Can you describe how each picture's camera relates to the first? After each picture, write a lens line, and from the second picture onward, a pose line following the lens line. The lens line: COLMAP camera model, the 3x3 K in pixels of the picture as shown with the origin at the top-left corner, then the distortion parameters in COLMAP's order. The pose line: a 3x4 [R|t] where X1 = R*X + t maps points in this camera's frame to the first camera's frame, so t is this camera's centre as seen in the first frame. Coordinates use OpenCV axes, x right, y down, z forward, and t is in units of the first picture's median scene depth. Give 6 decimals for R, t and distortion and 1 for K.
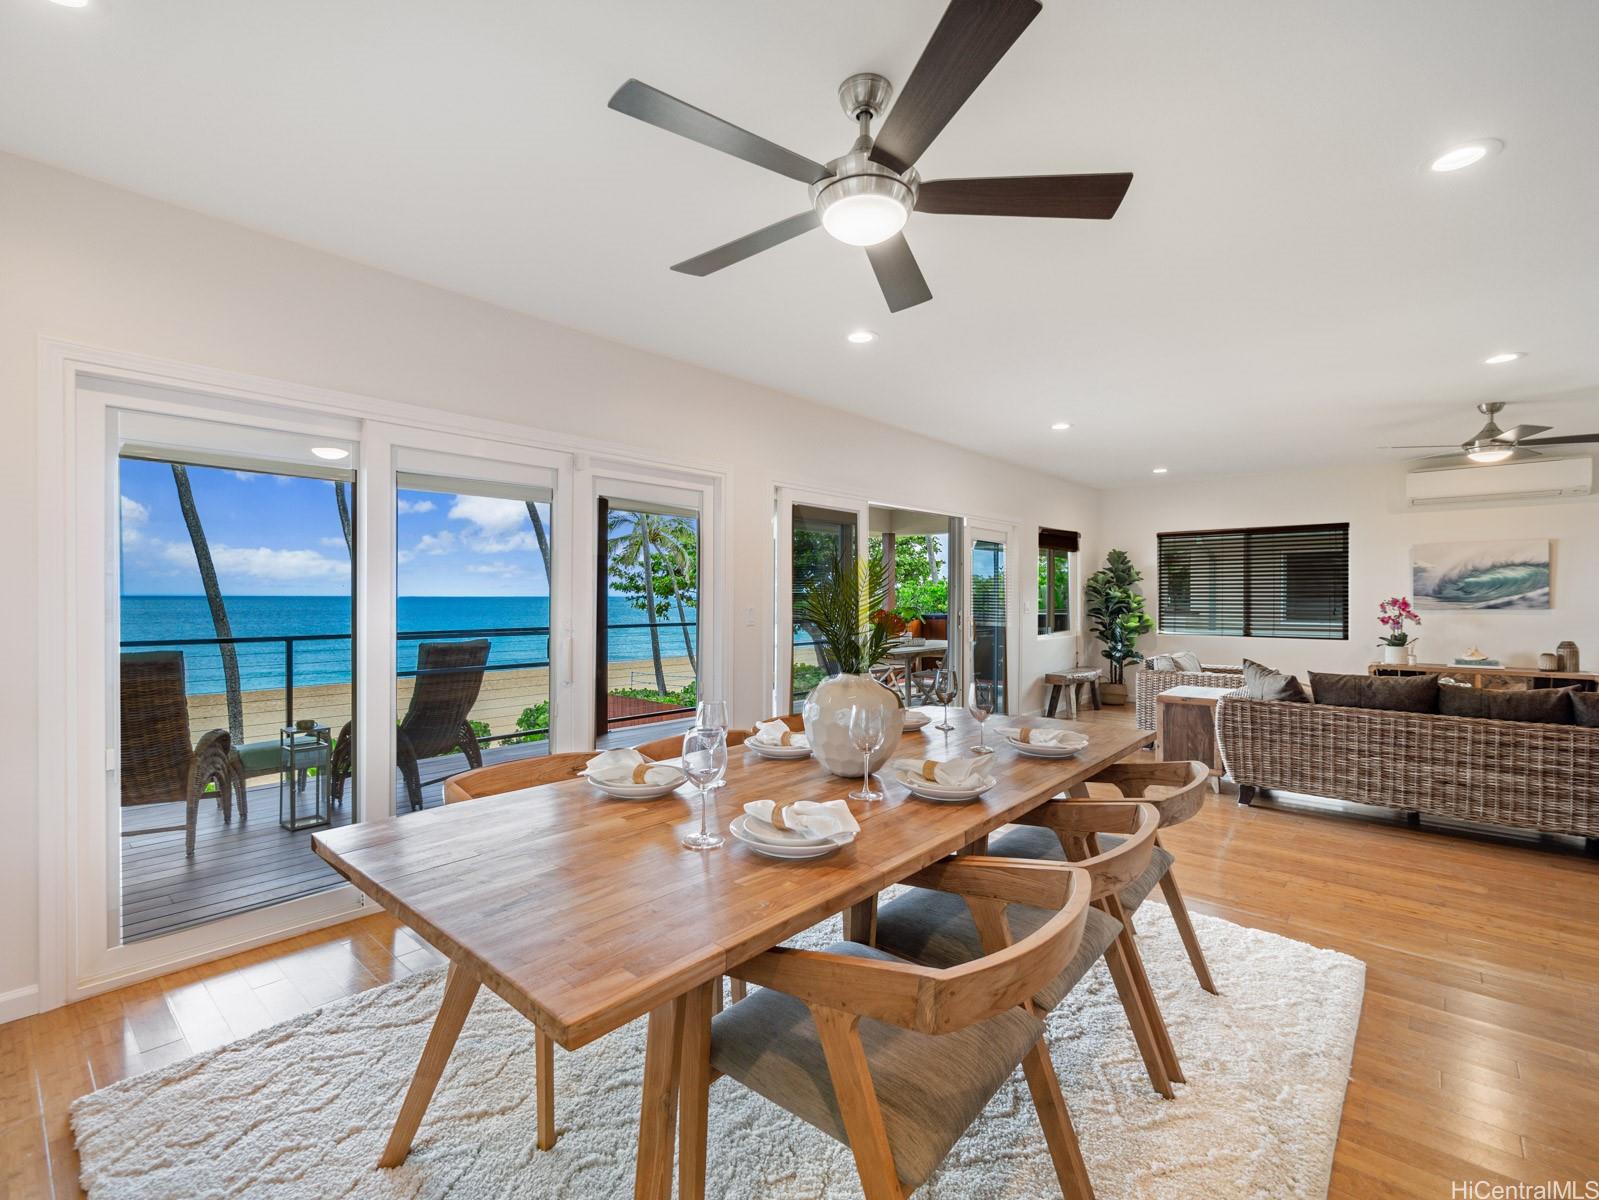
lens RADIAL K [[736.2, 0, 793.2], [0, 736.2, 601.9], [0, 0, 1]] dist [0.003372, 0.000569]
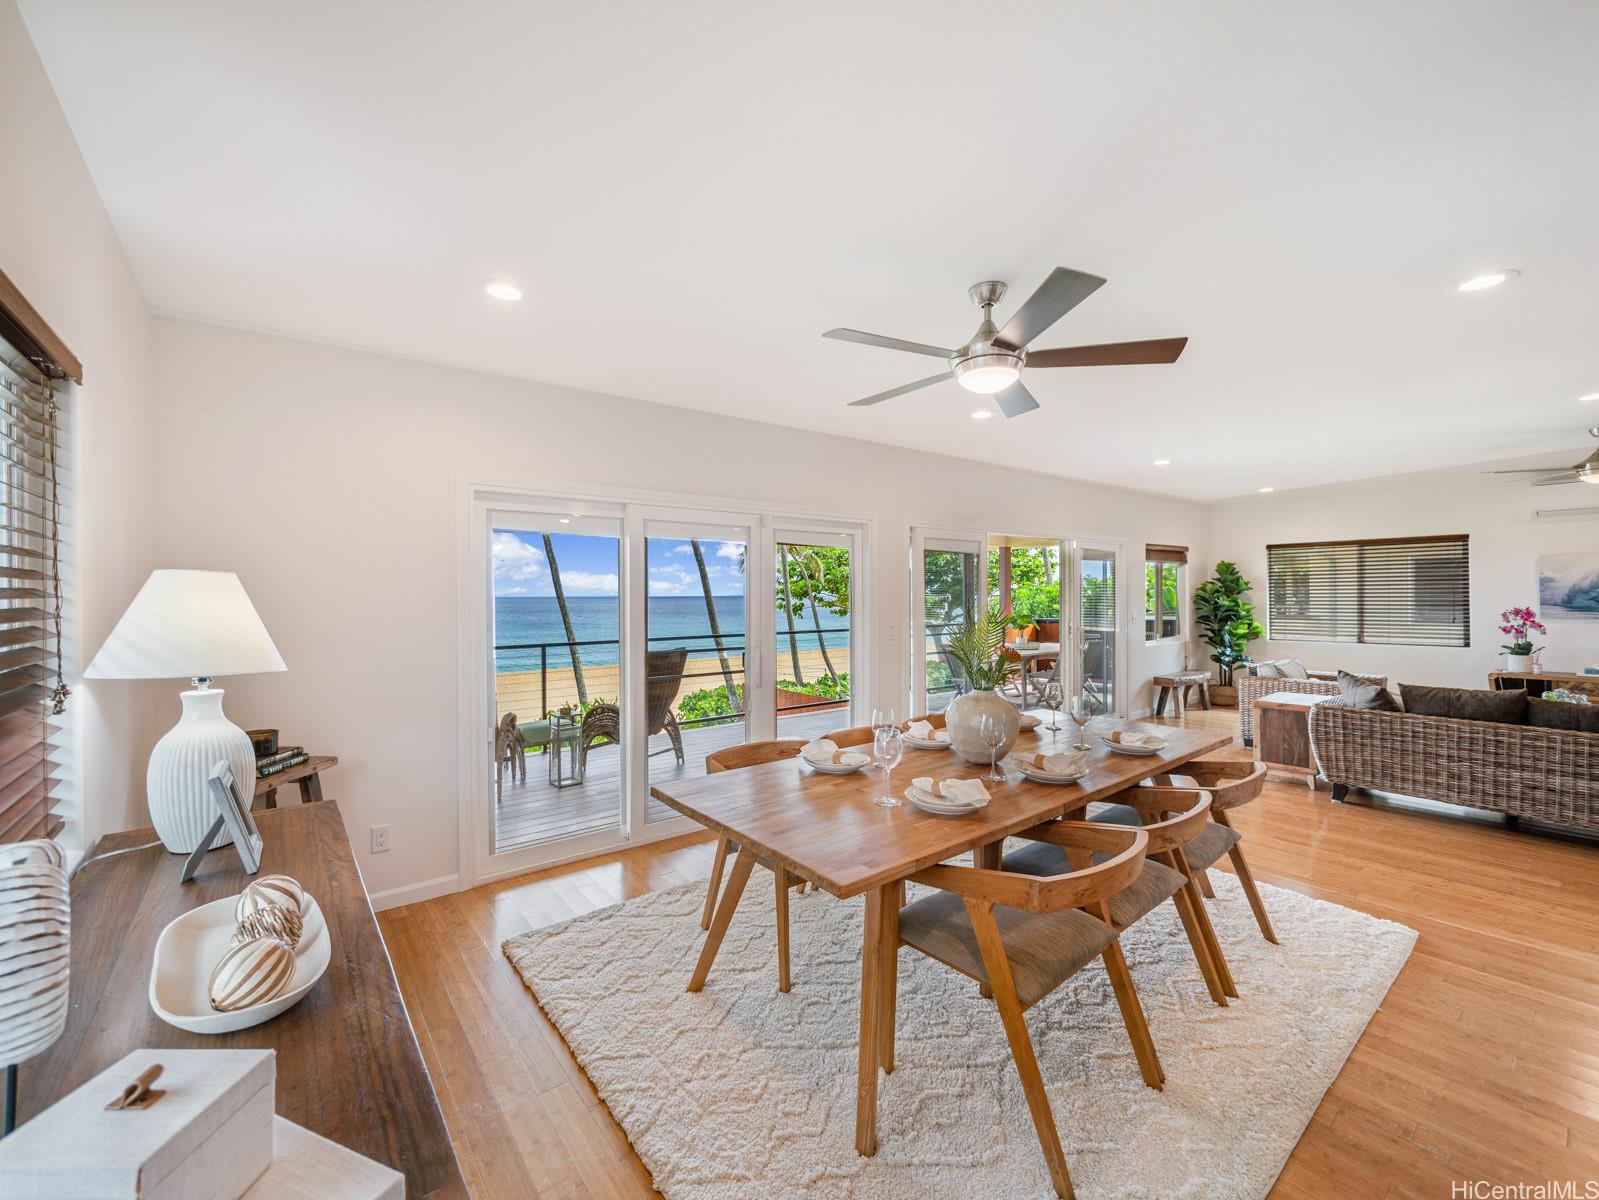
lens RADIAL K [[670.6, 0, 790.6], [0, 670.6, 597.7], [0, 0, 1]] dist [-0.002358, -0.000010]
pose [[0.983807, -0.007622, -0.179071, -0.041129], [0.007107, 0.999969, -0.003517, -0.067301], [0.179092, 0.002188, 0.983830, -0.280118]]
